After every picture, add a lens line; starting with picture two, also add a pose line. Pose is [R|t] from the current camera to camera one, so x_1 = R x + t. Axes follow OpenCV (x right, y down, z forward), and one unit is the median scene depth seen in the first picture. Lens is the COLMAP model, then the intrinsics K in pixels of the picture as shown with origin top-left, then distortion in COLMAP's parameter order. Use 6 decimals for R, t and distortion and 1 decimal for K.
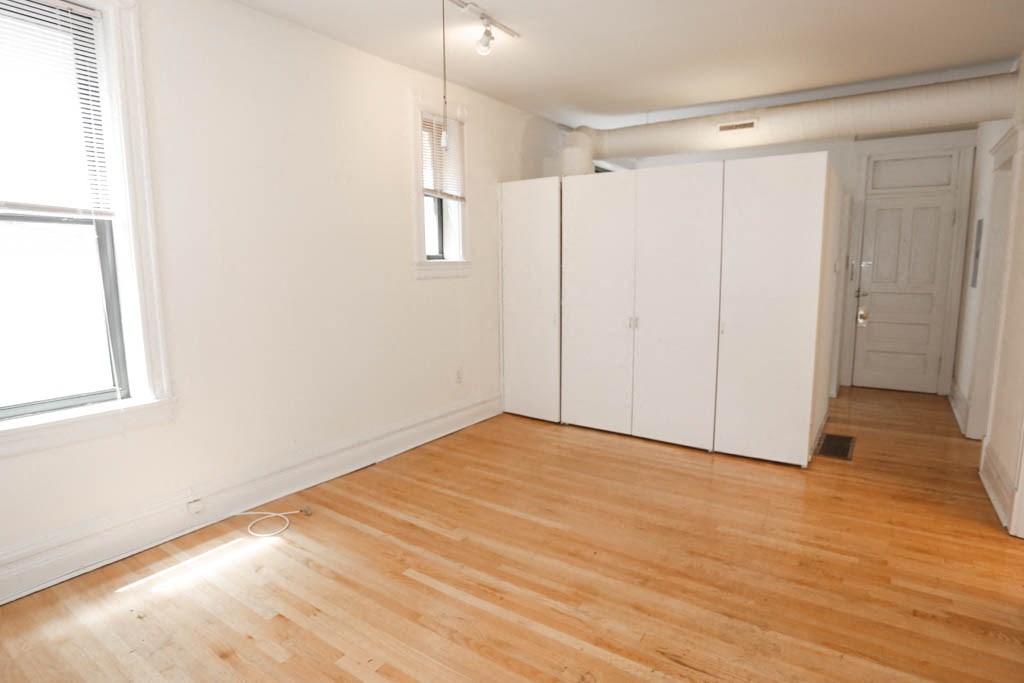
lens RADIAL K [[543.5, 0, 512.0], [0, 543.5, 341.5], [0, 0, 1]] dist [-0.023046, -0.000397]
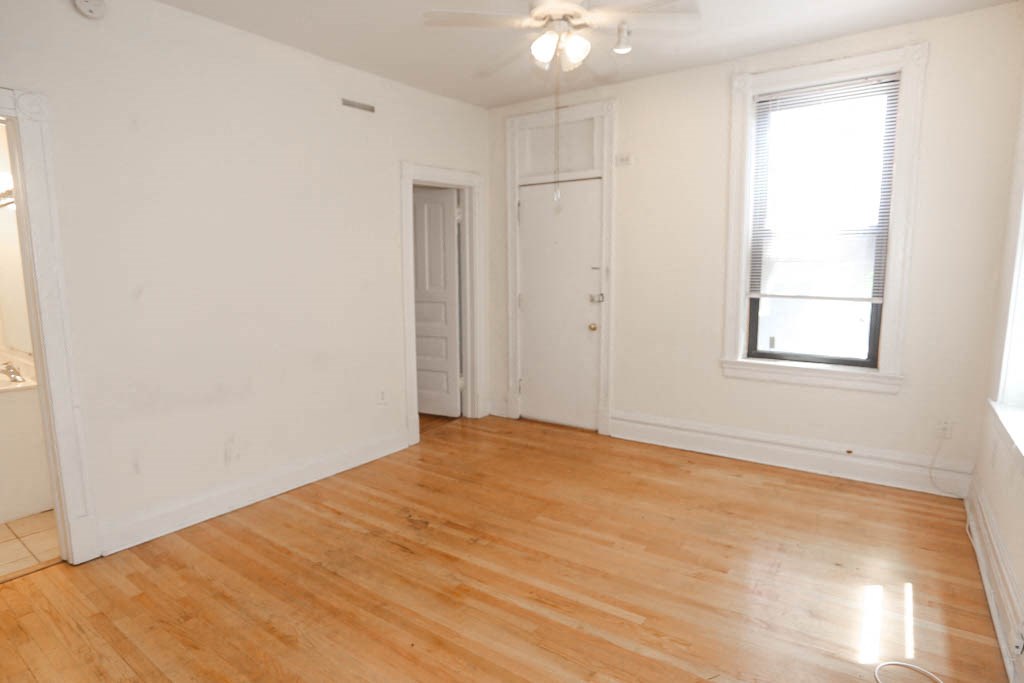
lens RADIAL K [[543.5, 0, 512.0], [0, 543.5, 341.5], [0, 0, 1]] dist [-0.023046, -0.000397]
pose [[-0.999610, 0.012791, 0.024829, -0.013468], [0.019005, 0.962944, 0.269031, -0.252964], [-0.020468, 0.269398, -0.962812, 1.790293]]
